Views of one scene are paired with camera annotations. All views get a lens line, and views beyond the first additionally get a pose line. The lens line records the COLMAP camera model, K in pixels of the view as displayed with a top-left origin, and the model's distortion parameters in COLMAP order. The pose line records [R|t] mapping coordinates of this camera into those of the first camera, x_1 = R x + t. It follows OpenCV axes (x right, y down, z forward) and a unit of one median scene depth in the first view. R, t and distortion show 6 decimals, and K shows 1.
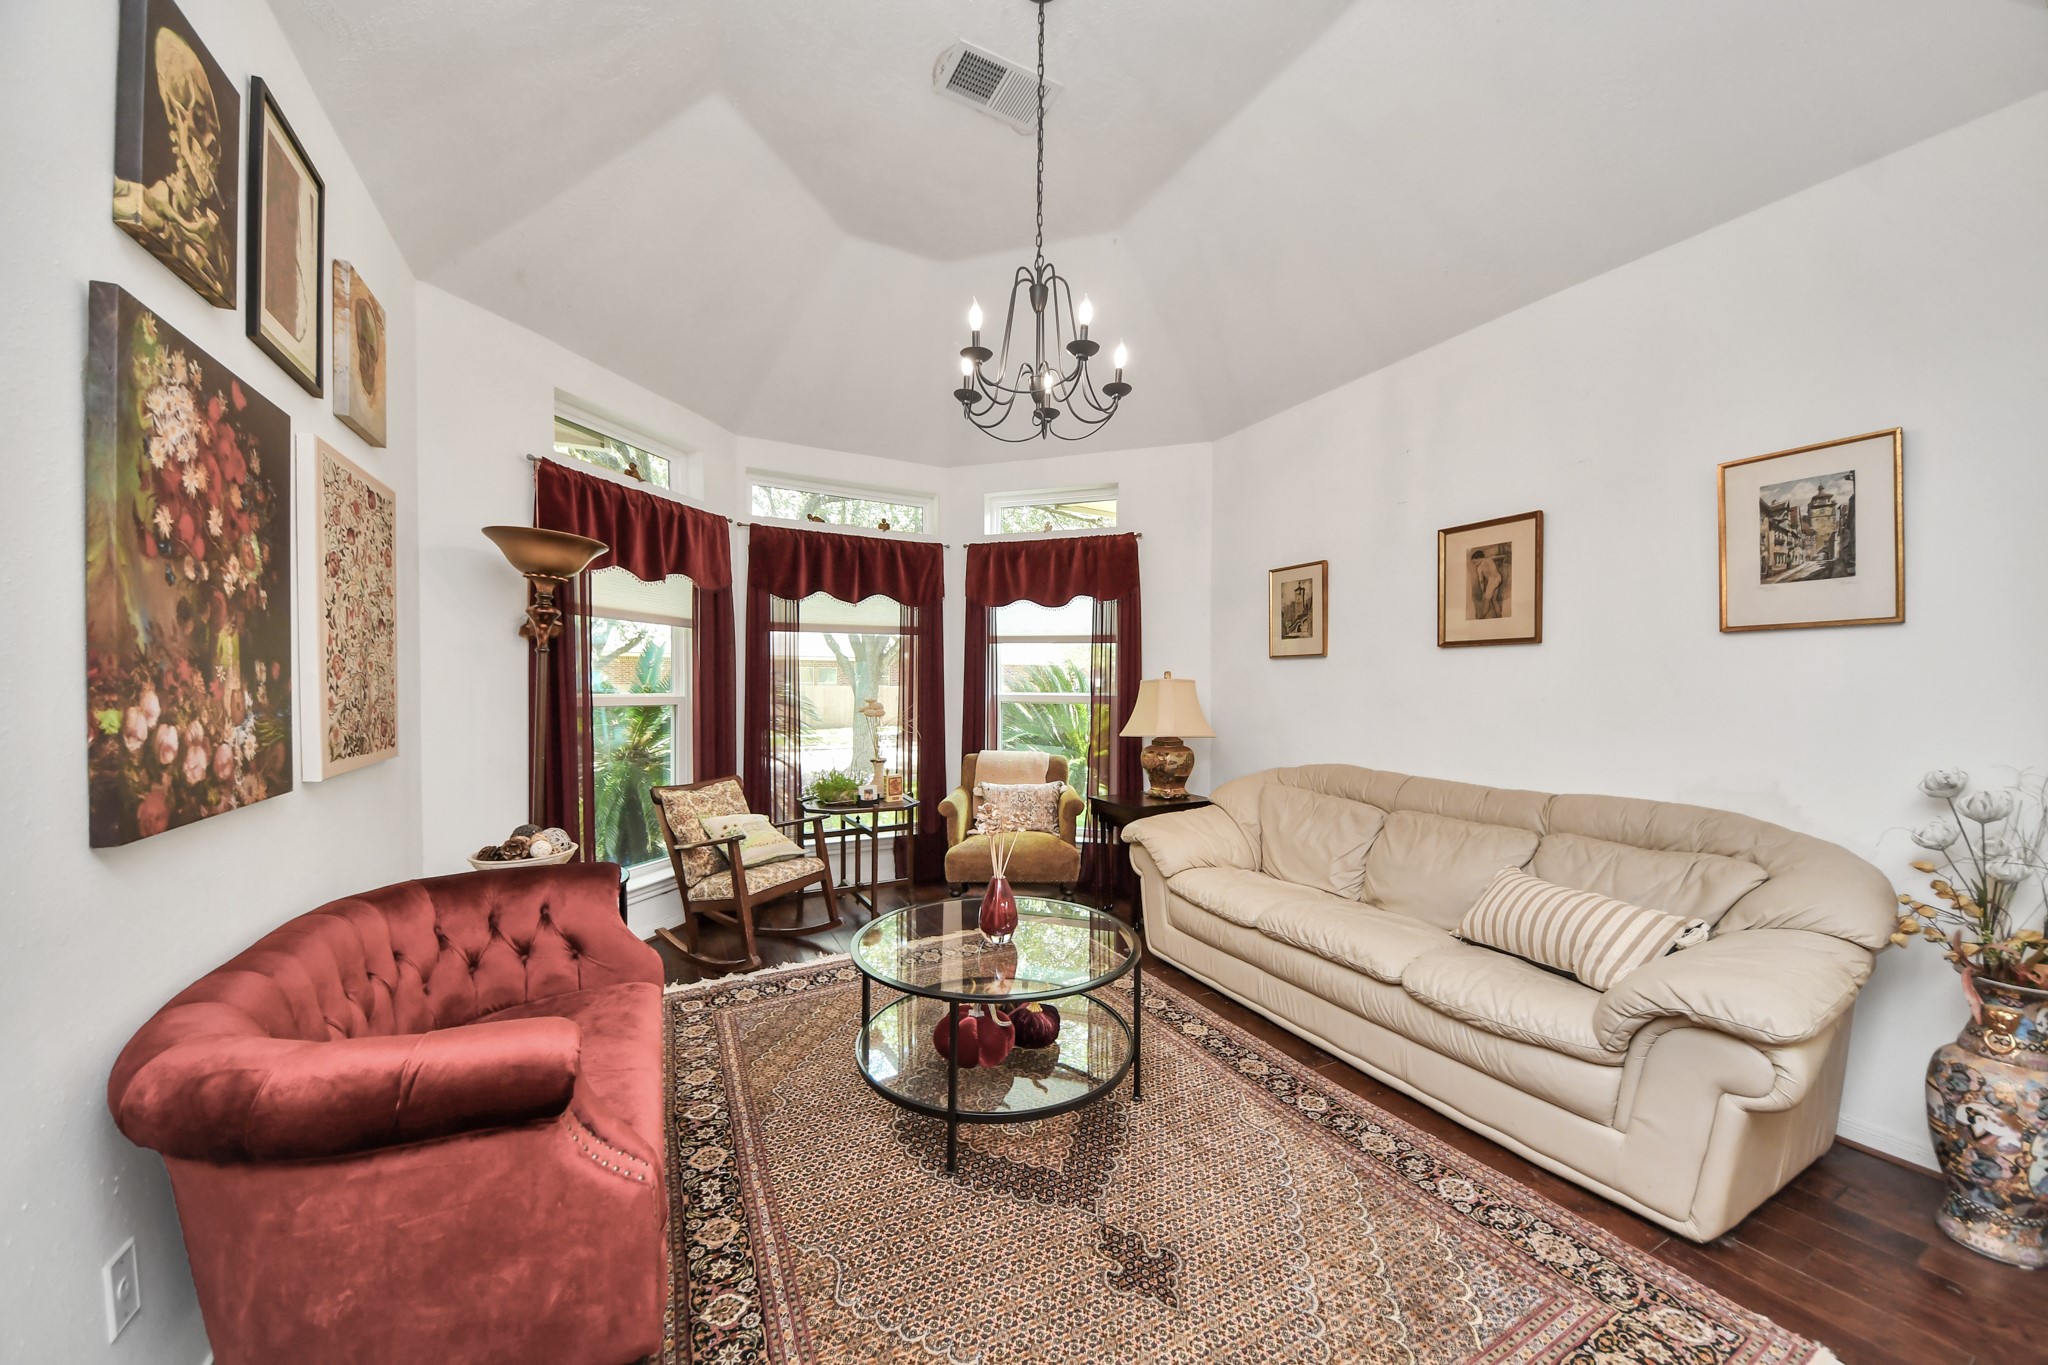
lens RADIAL K [[780.5, 0, 924.8], [0, 780.5, 687.2], [0, 0, 1]] dist [0.024734, -0.023202]
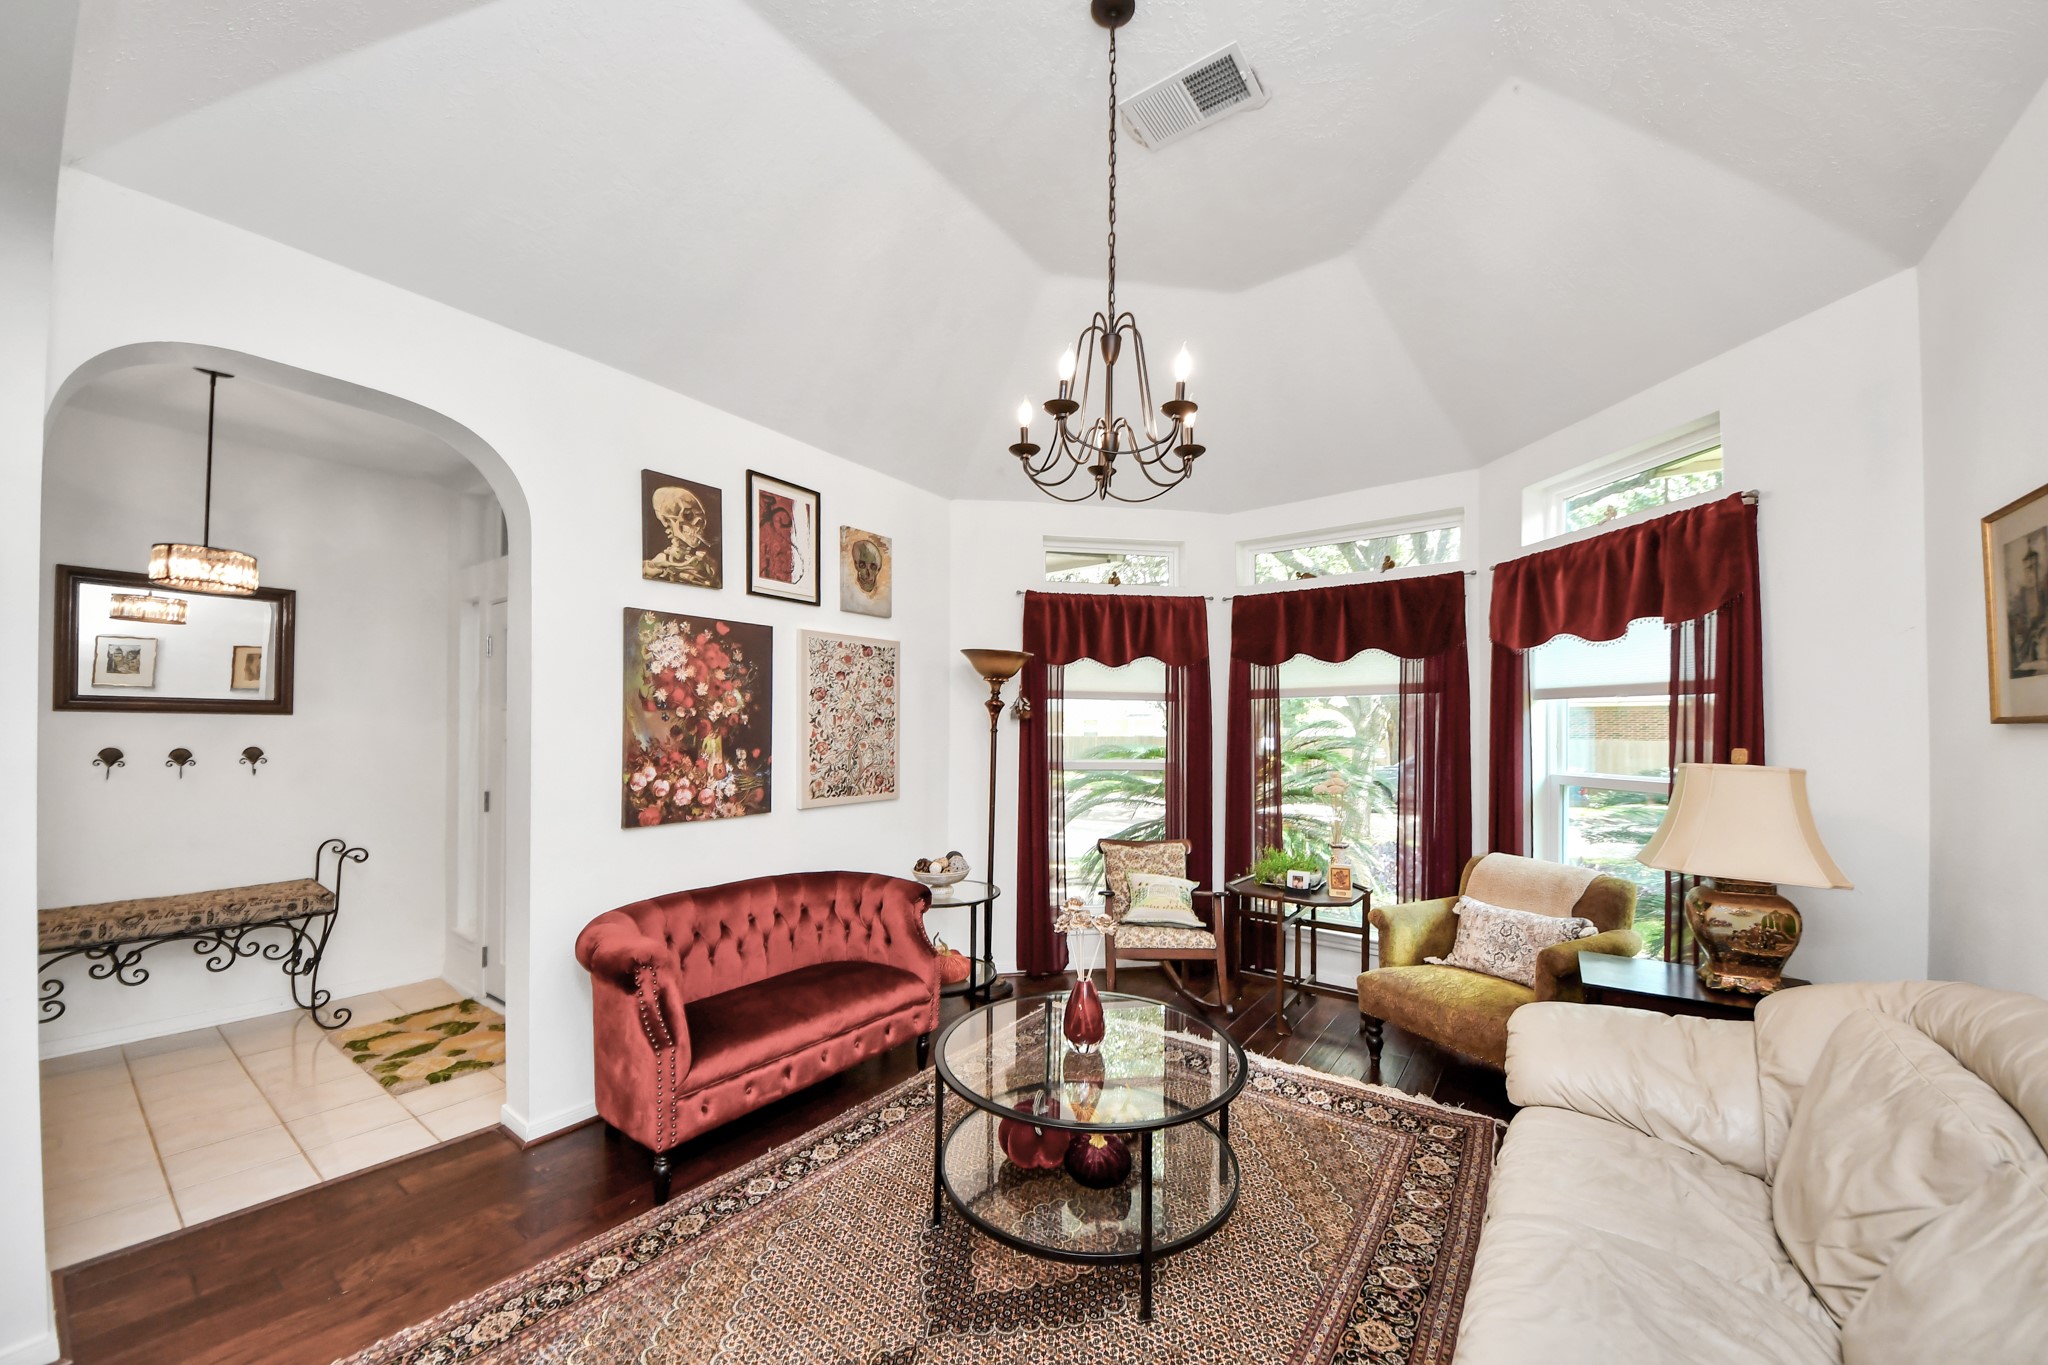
lens RADIAL K [[750.1, 0, 1086.5], [0, 750.1, 699.3], [0, 0, 1]] dist [0.028853, -0.023810]
pose [[0.446463, -0.034214, -0.894148, 1.150286], [0.002957, 0.999320, -0.036762, -0.074702], [0.894797, 0.013769, 0.446261, 0.775476]]
